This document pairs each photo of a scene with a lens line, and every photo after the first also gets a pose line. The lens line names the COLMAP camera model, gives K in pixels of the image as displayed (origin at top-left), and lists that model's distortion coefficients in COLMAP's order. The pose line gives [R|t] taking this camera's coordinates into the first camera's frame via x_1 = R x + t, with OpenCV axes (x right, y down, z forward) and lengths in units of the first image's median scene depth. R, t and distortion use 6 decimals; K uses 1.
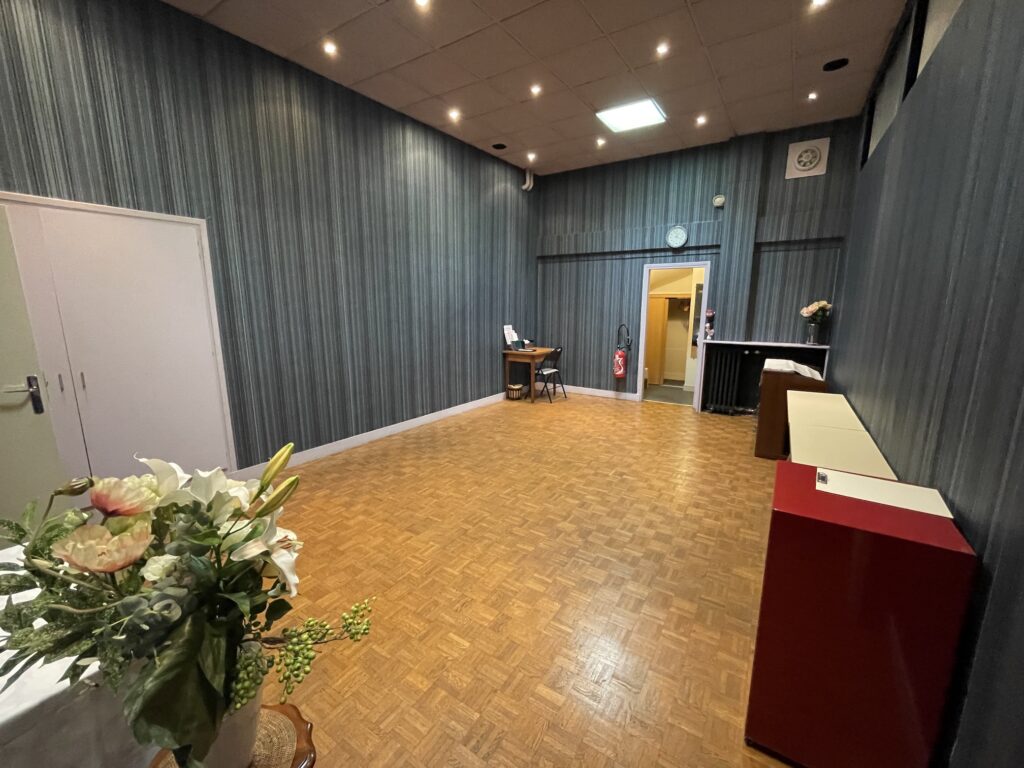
lens RADIAL K [[417.8, 0, 513.2], [0, 417.8, 382.2], [0, 0, 1]] dist [0.001597, 0.000032]
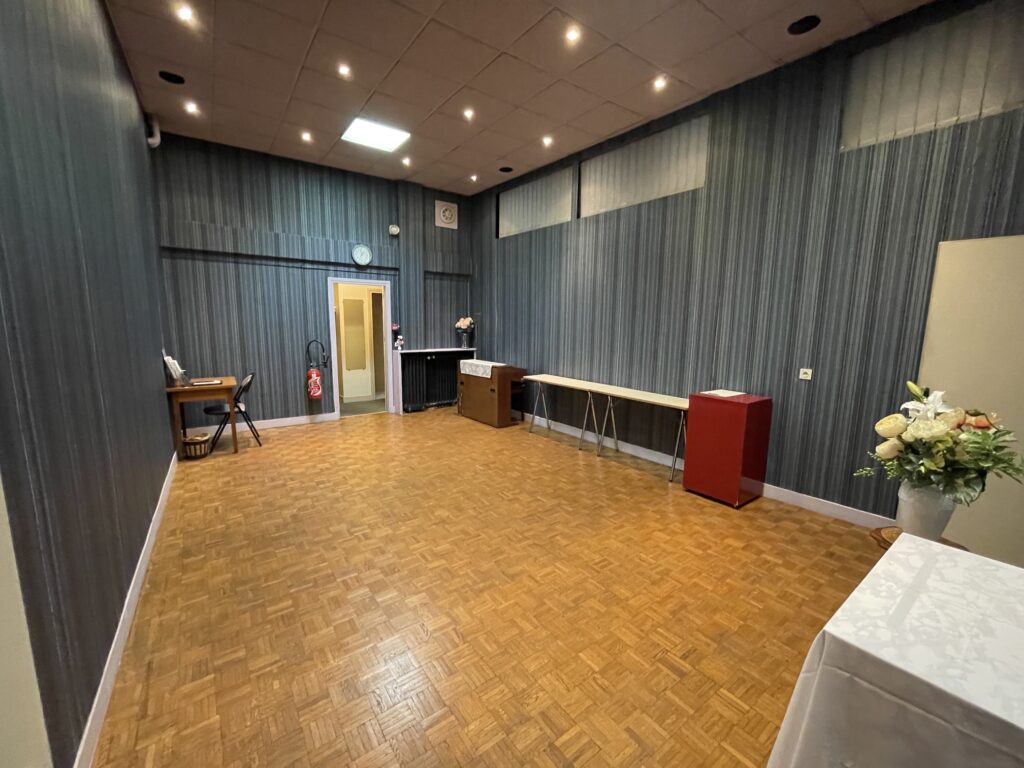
lens RADIAL K [[417.8, 0, 513.7], [0, 417.8, 383.2], [0, 0, 1]] dist [0.001597, 0.000032]
pose [[0.349269, -0.136840, 0.926977, -0.484177], [0.162469, 0.983139, 0.083915, -0.057384], [-0.922830, 0.121296, 0.365613, 0.303161]]
